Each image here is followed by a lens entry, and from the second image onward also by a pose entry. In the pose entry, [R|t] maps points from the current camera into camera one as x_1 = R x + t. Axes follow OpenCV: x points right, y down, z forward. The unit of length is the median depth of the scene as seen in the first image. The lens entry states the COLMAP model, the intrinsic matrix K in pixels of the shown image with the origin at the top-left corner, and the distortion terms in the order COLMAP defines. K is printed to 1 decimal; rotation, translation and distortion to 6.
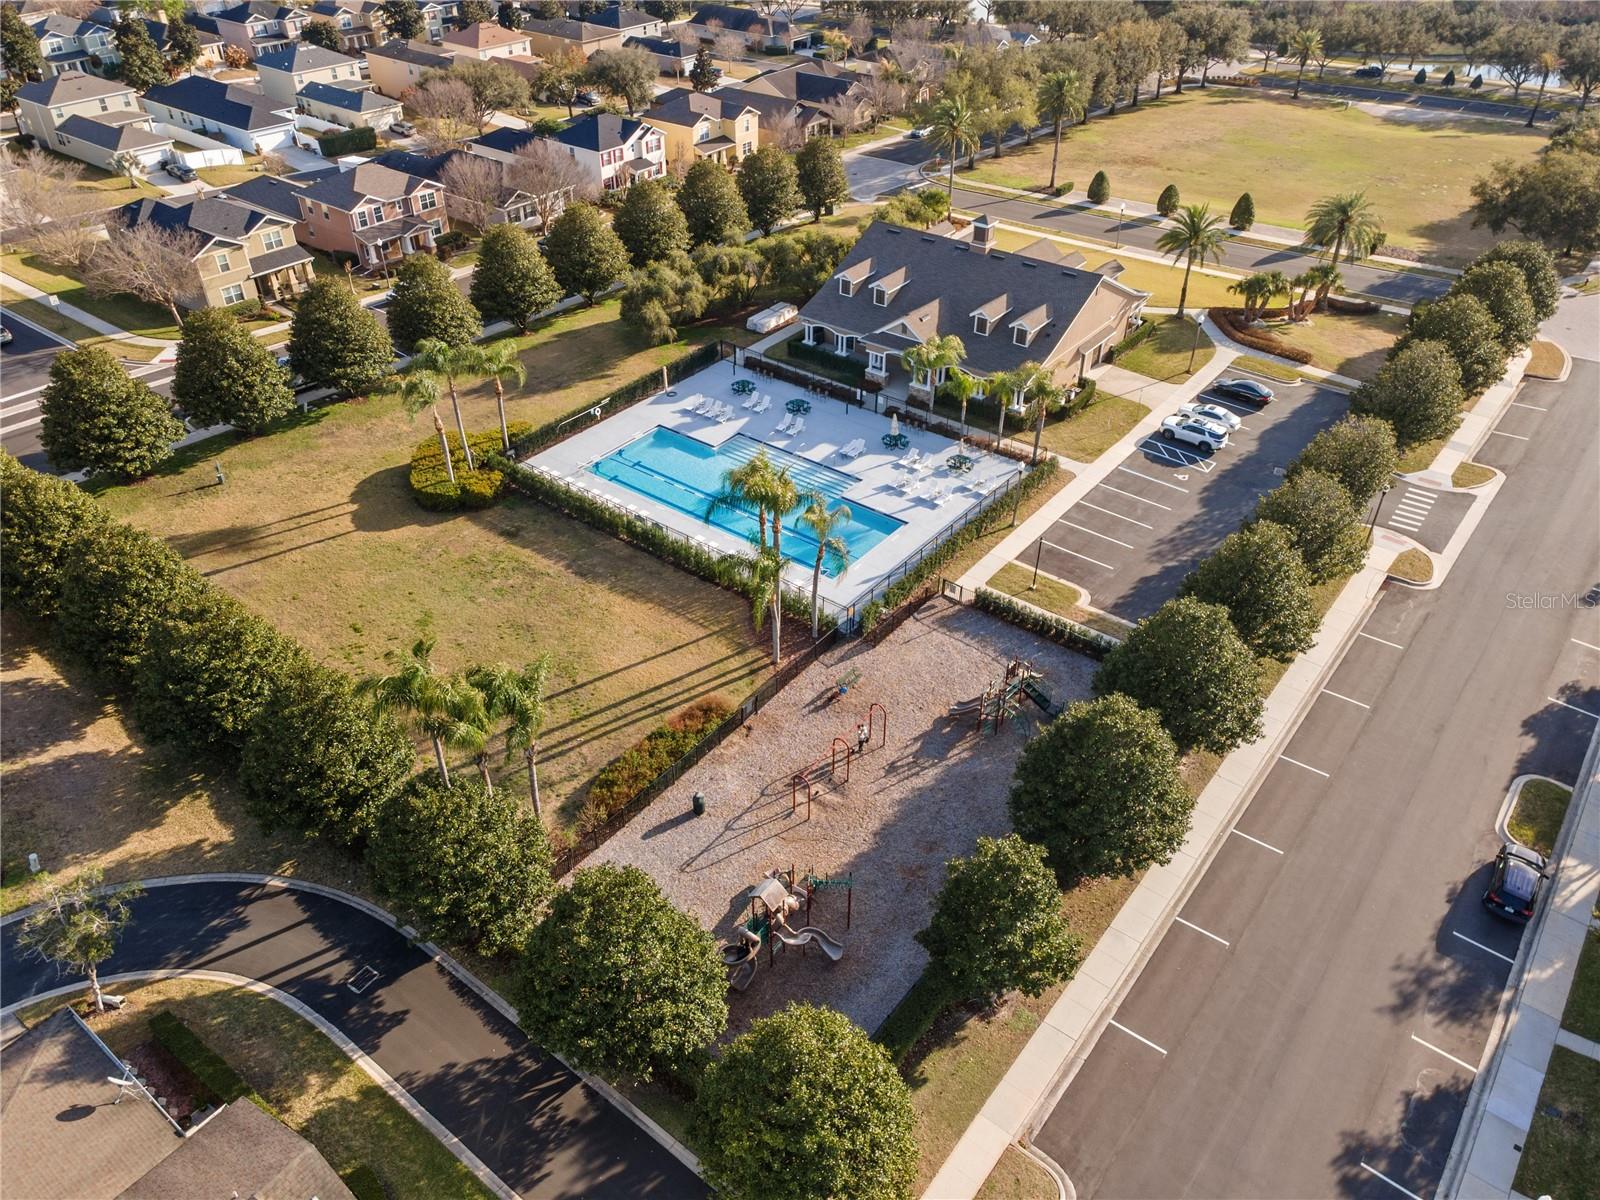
lens RADIAL K [[1158.4, 0, 806.0], [0, 1158.4, 601.8], [0, 0, 1]] dist [0.043760, 0.012691]
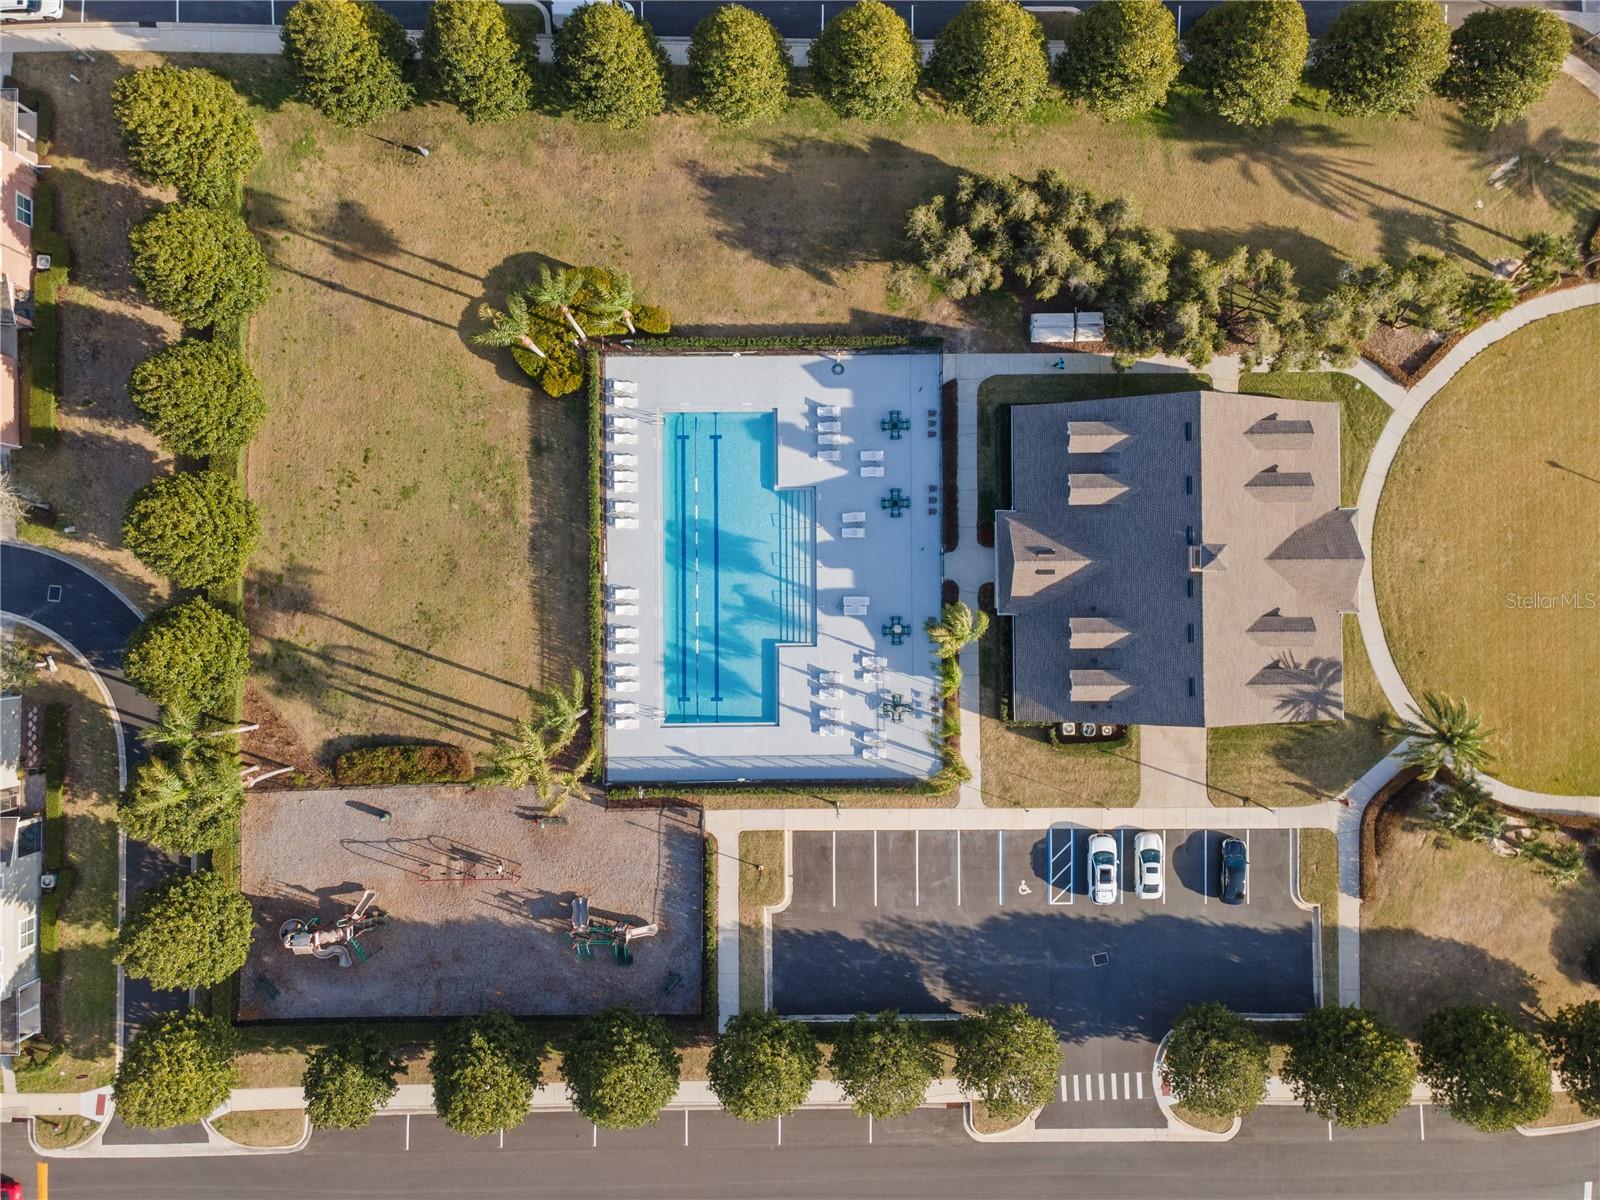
lens RADIAL K [[1158.4, 0, 804.8], [0, 1158.4, 600.8], [0, 0, 1]] dist [0.043760, 0.012691]
pose [[0.614166, 0.789143, -0.007238, 0.019387], [-0.470494, 0.373504, 0.799456, -0.933843], [0.633589, -0.487594, 0.600681, 0.407874]]
